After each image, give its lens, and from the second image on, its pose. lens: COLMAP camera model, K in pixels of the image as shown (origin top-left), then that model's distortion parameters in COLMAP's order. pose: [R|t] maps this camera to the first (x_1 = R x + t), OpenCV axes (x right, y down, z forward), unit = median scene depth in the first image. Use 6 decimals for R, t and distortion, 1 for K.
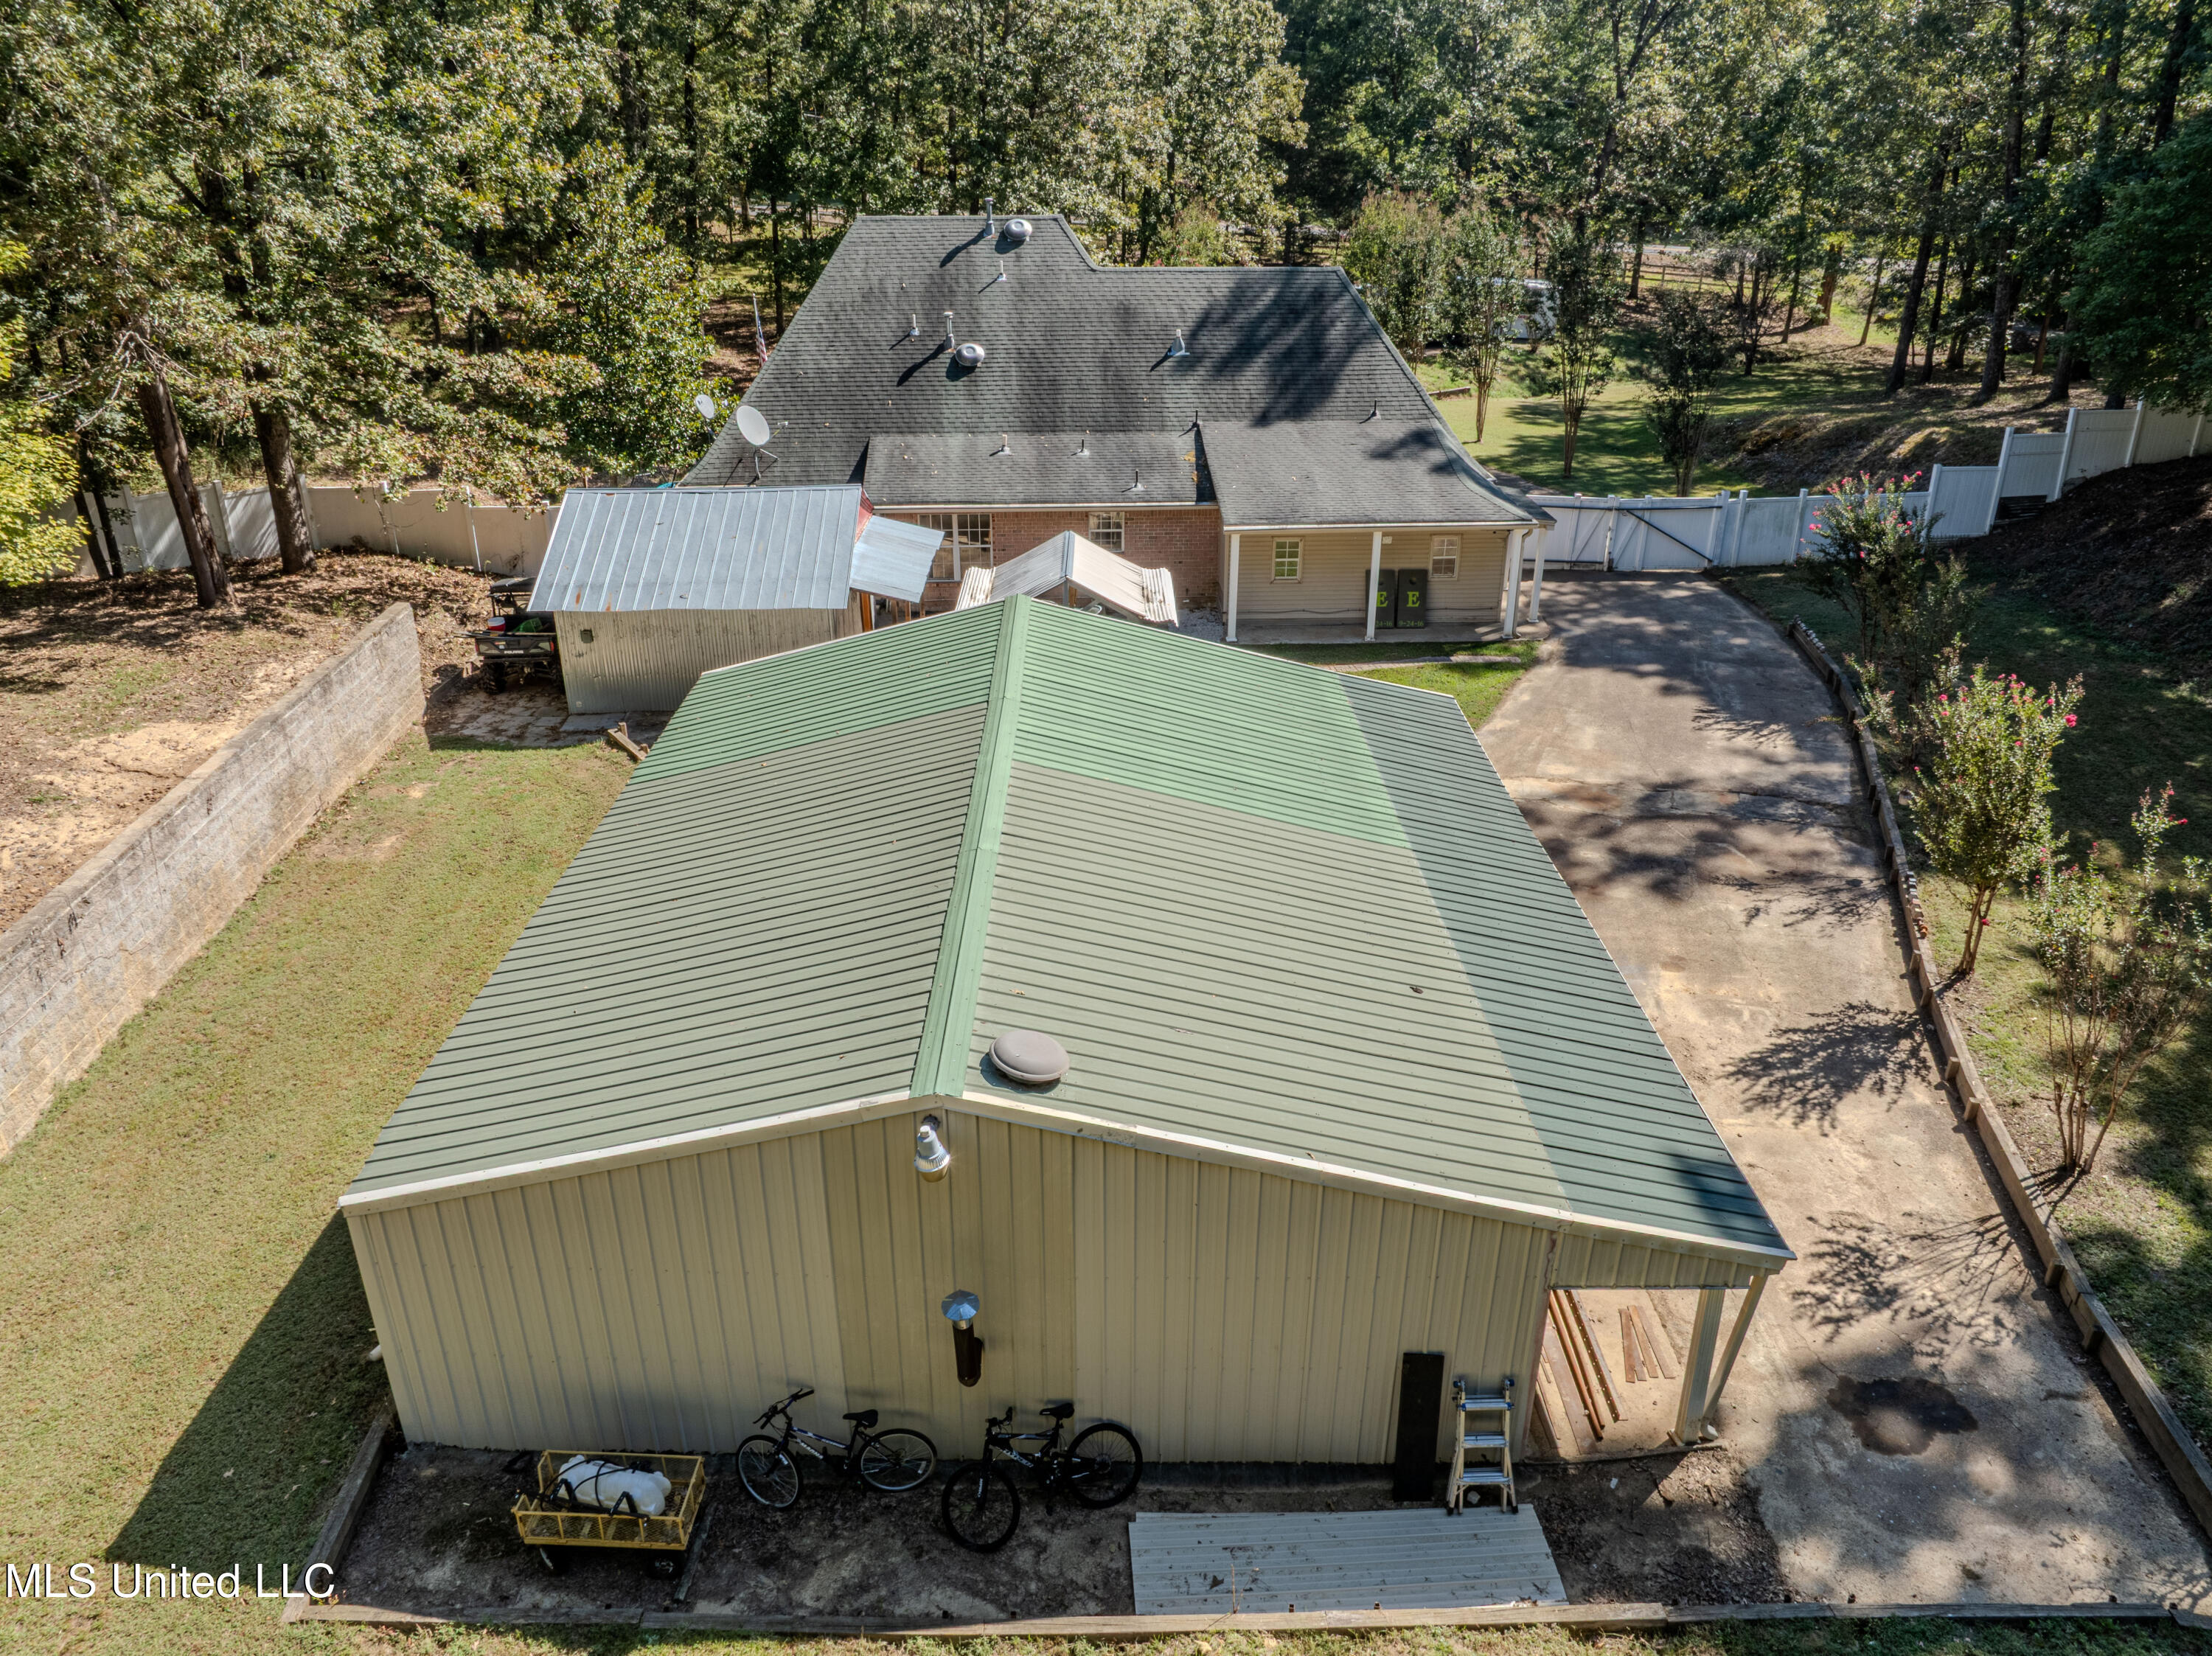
lens RADIAL K [[1563.6, 0, 1114.6], [0, 1563.6, 827.3], [0, 0, 1]] dist [-0.041734, 0.007212]
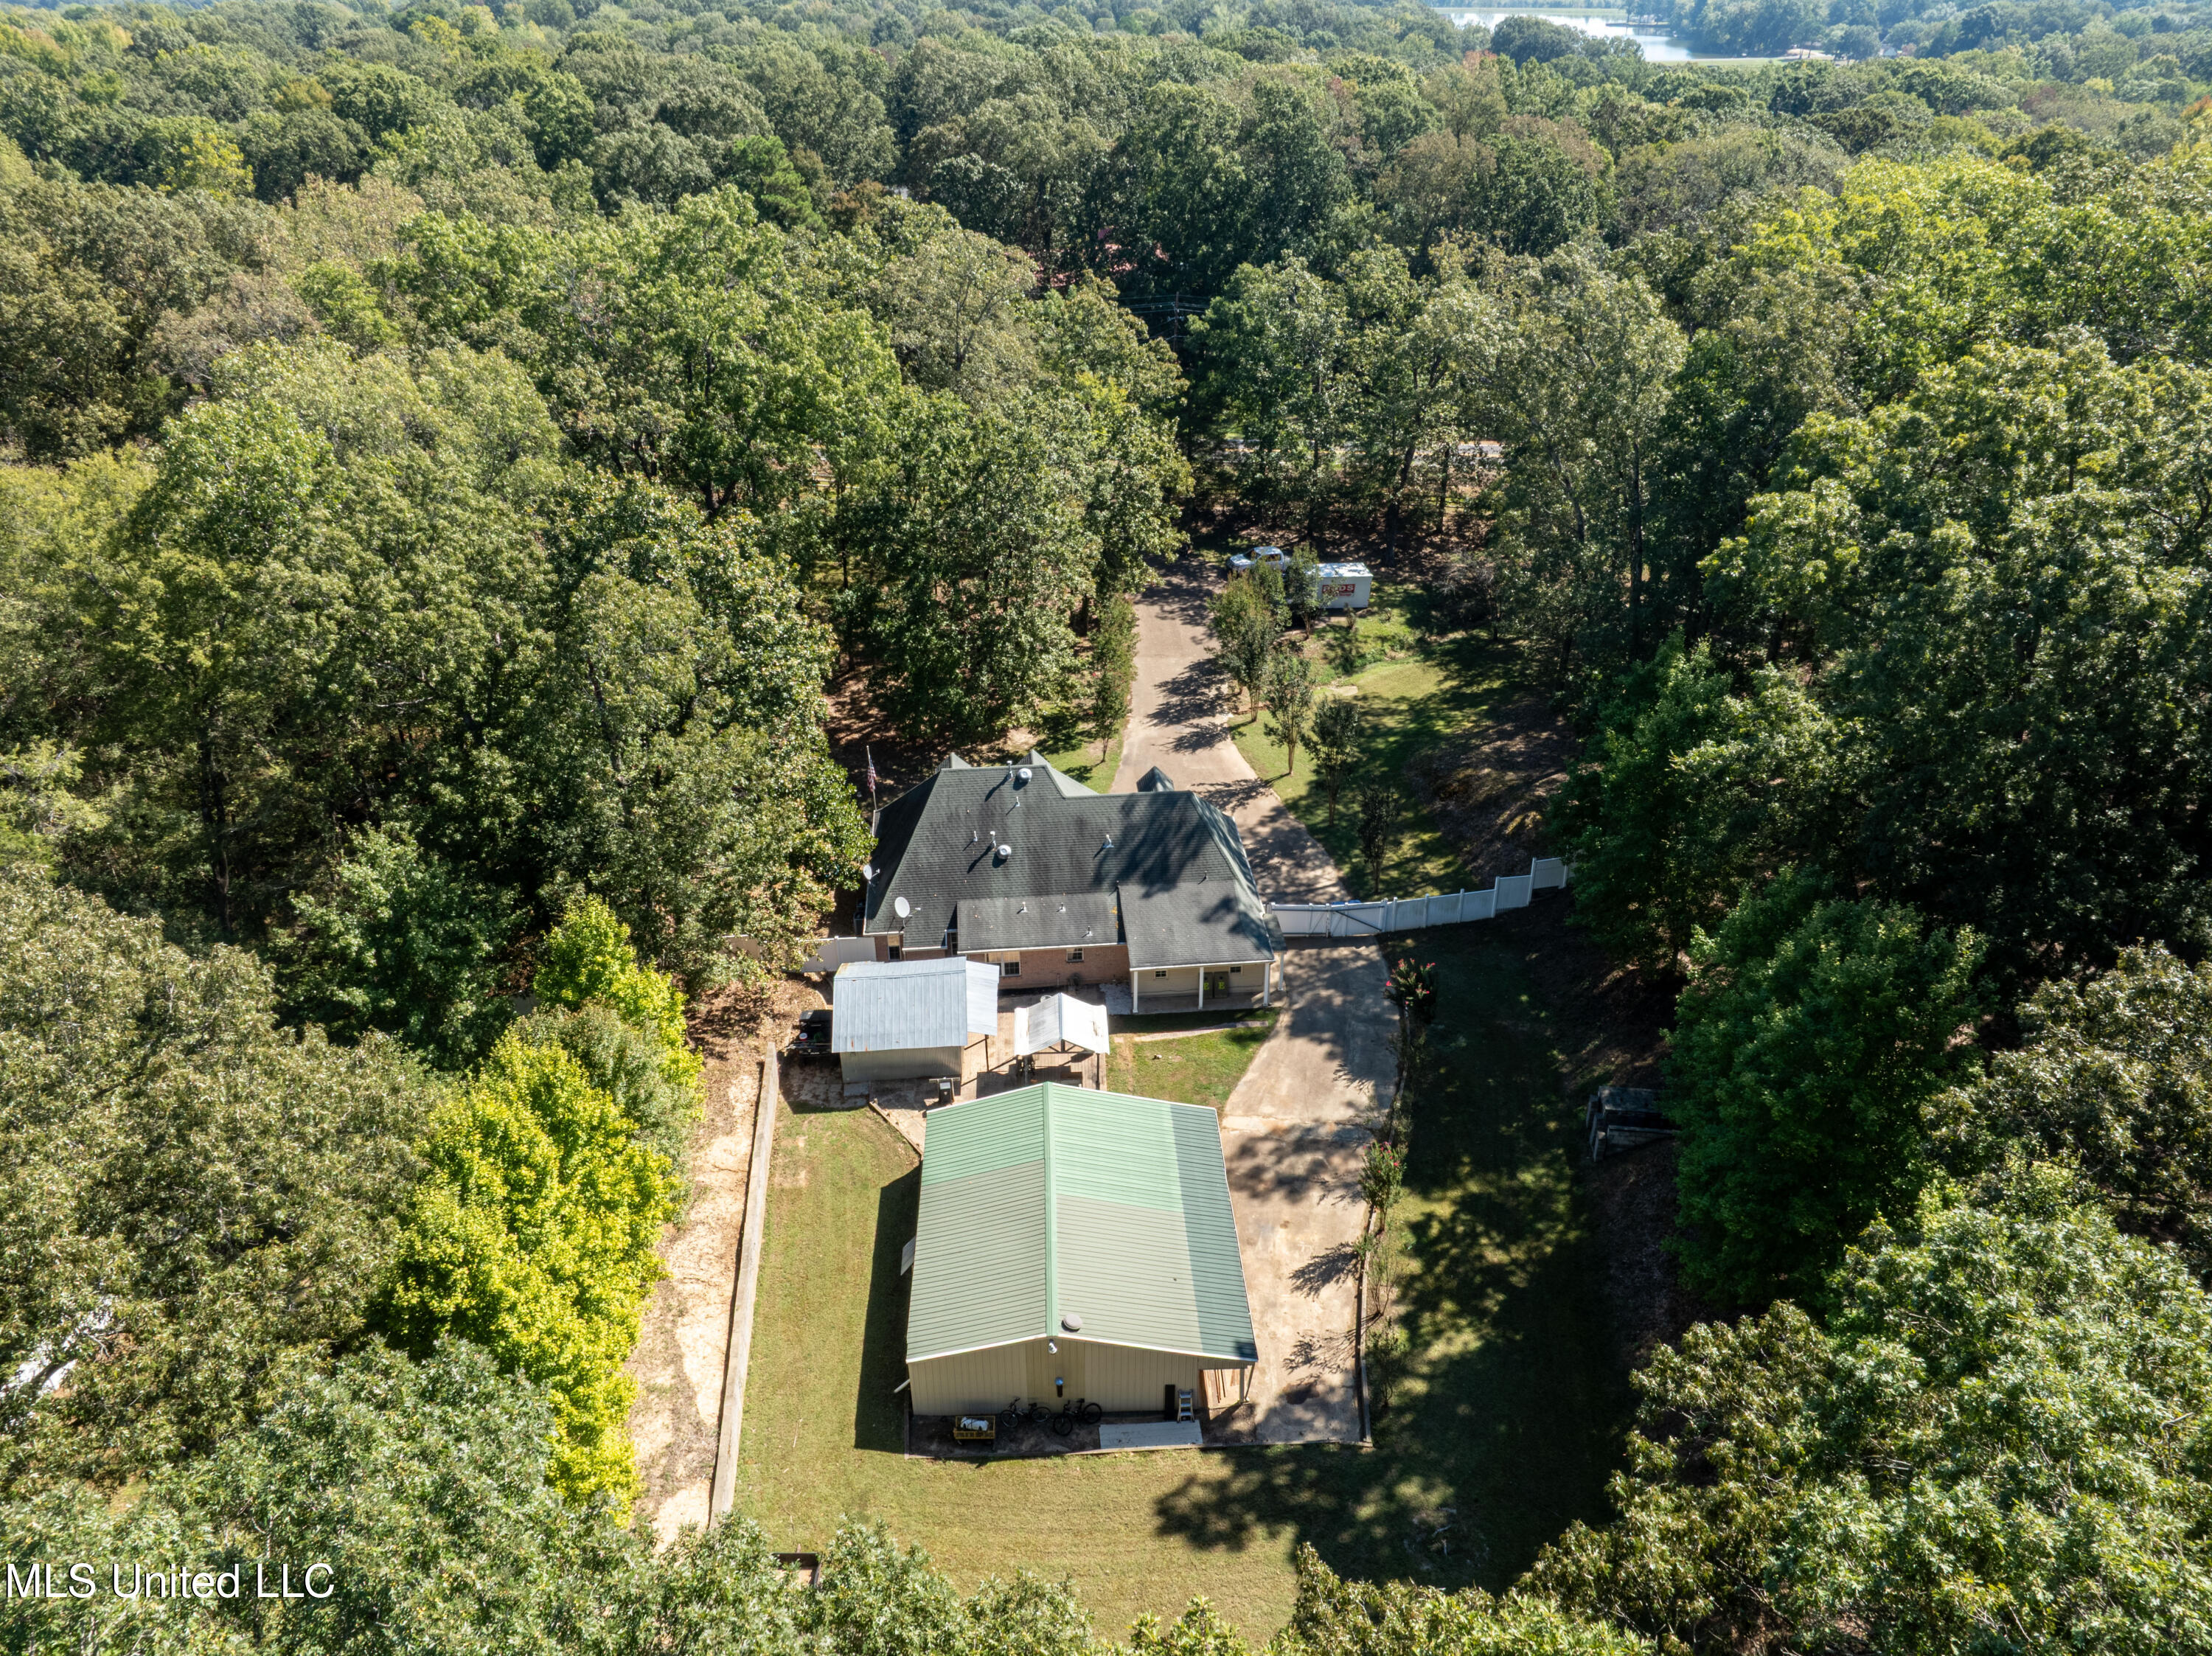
lens RADIAL K [[1563.6, 0, 1108.1], [0, 1563.6, 822.0], [0, 0, 1]] dist [-0.041734, 0.007212]
pose [[0.999286, -0.025267, 0.028096, -0.018761], [0.023161, 0.997069, 0.072915, -0.652746], [-0.029856, -0.072212, 0.996942, -1.343870]]
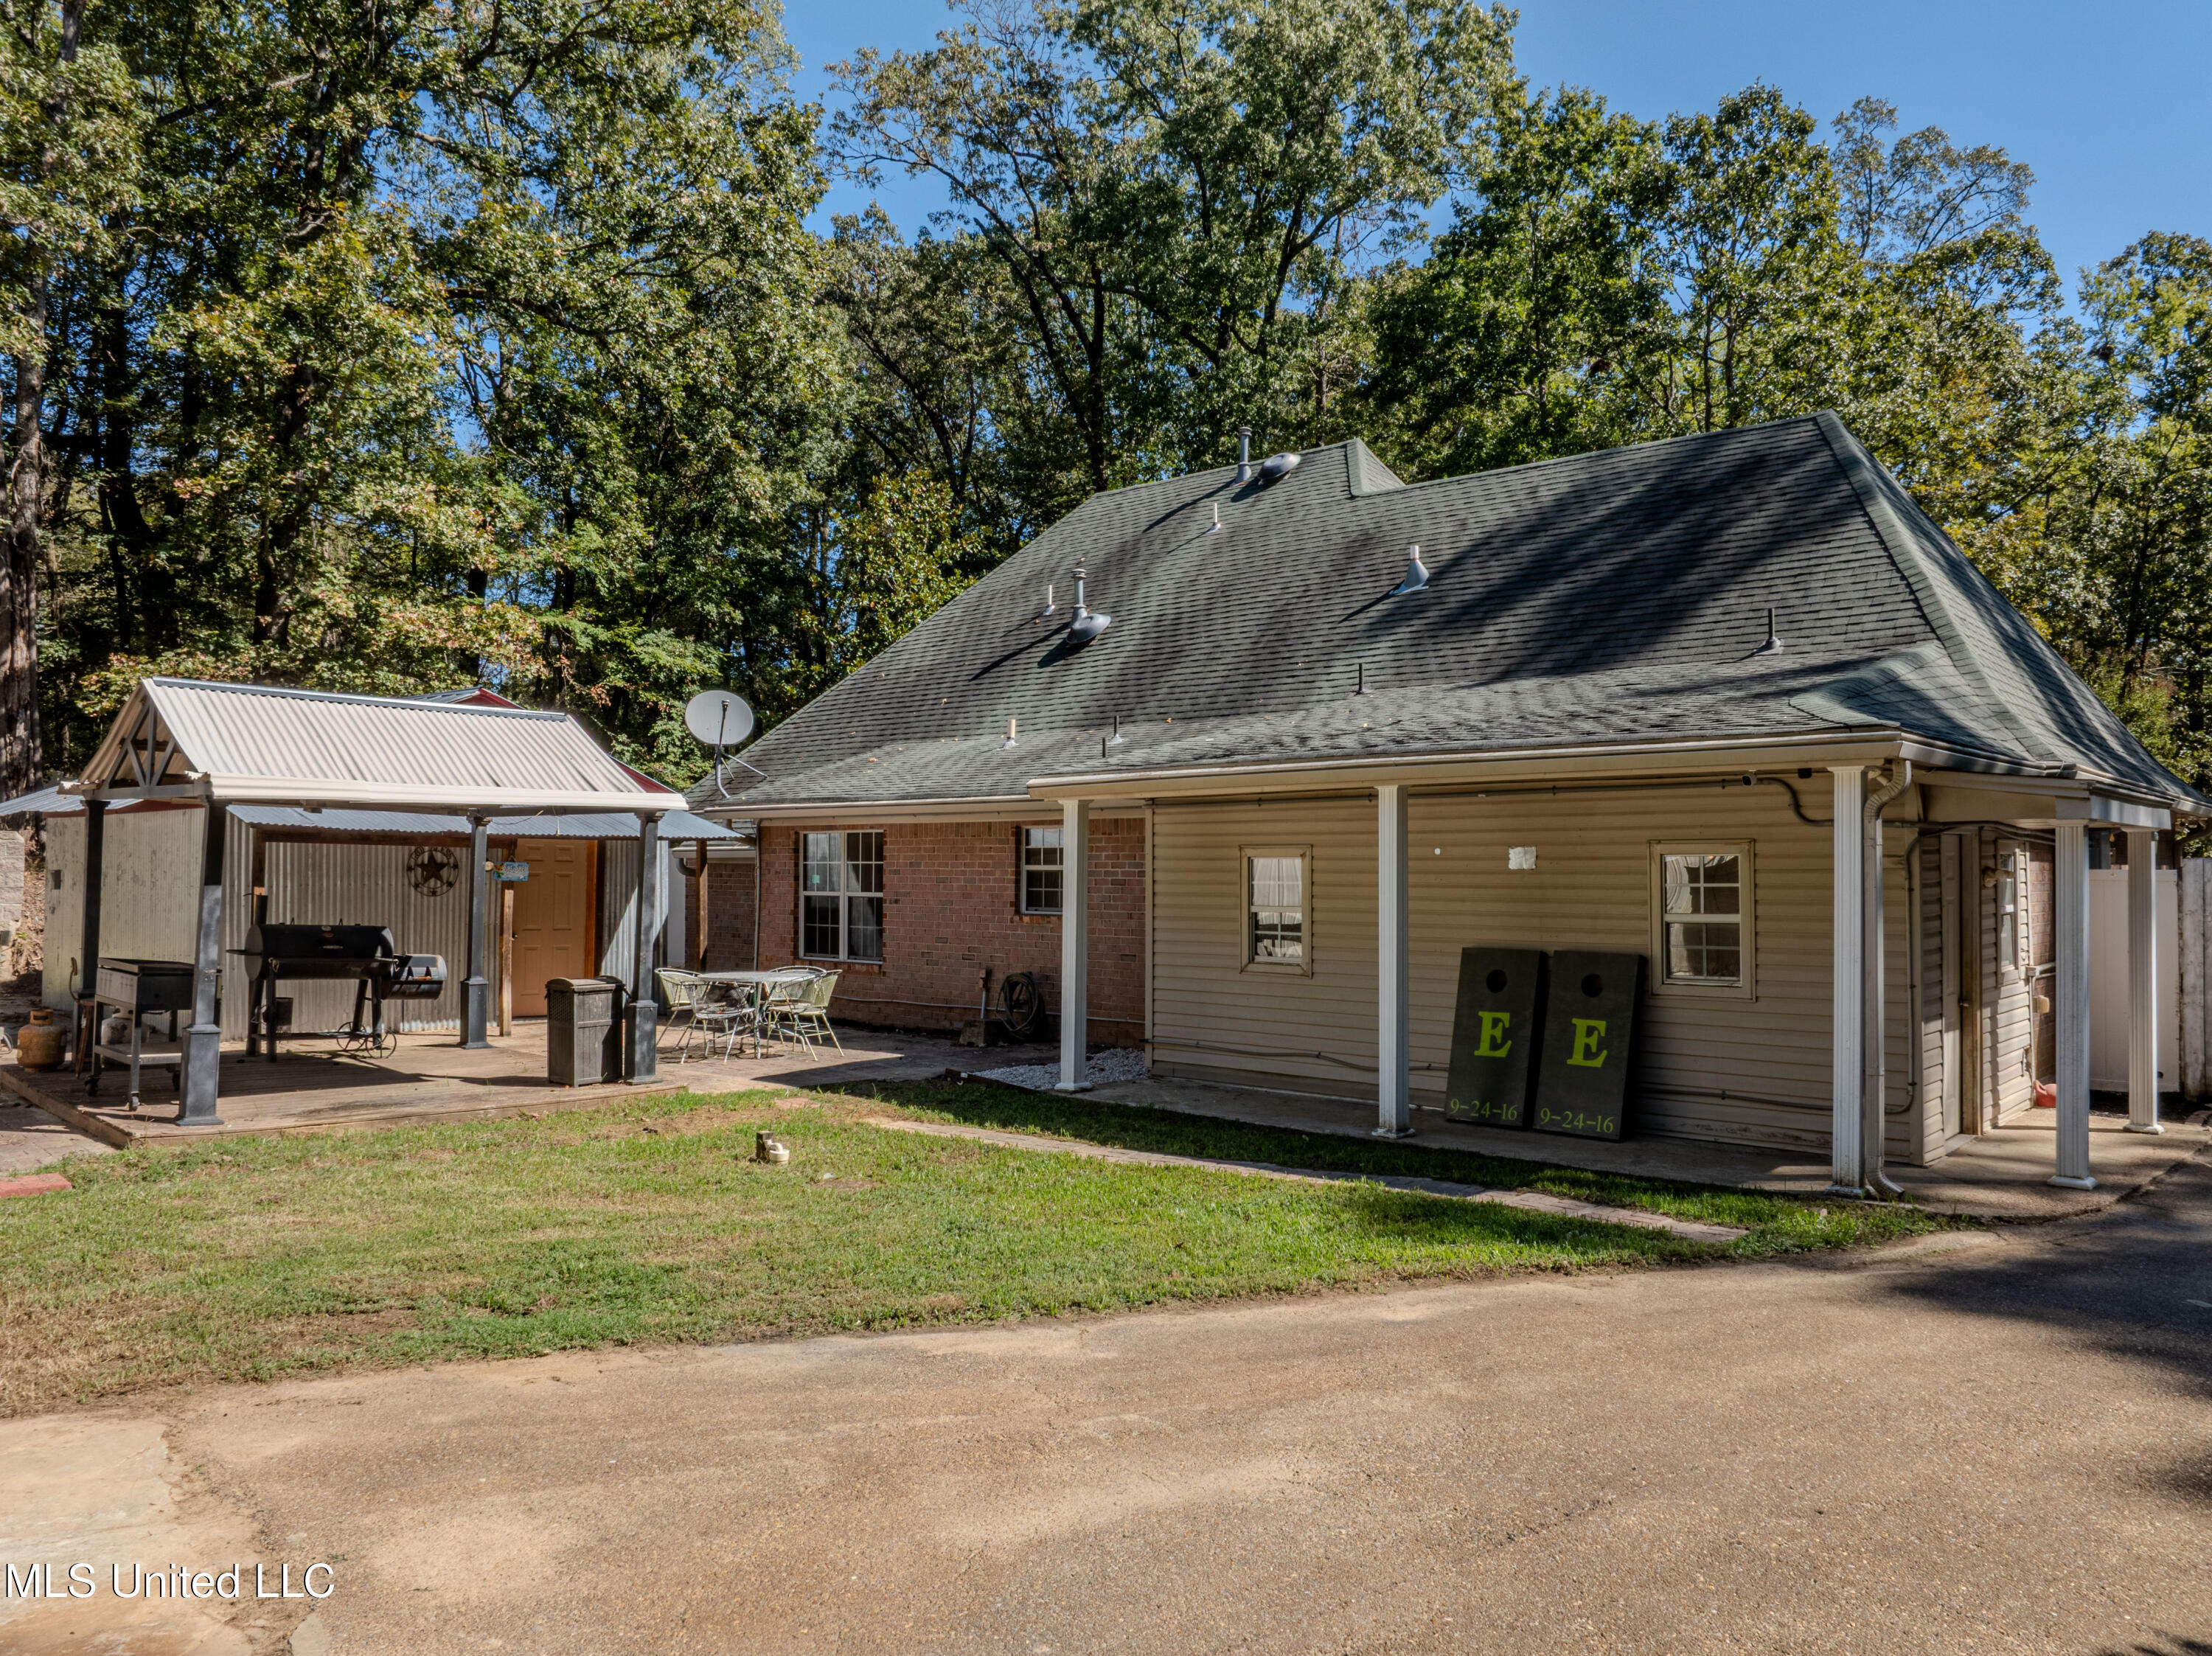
lens RADIAL K [[1563.6, 0, 1110.5], [0, 1563.6, 815.6], [0, 0, 1]] dist [-0.041734, 0.007212]
pose [[0.713833, -0.022798, -0.699945, 0.425966], [-0.299648, 0.893415, -0.334694, -0.067388], [0.632972, 0.448653, 0.630918, 0.900148]]
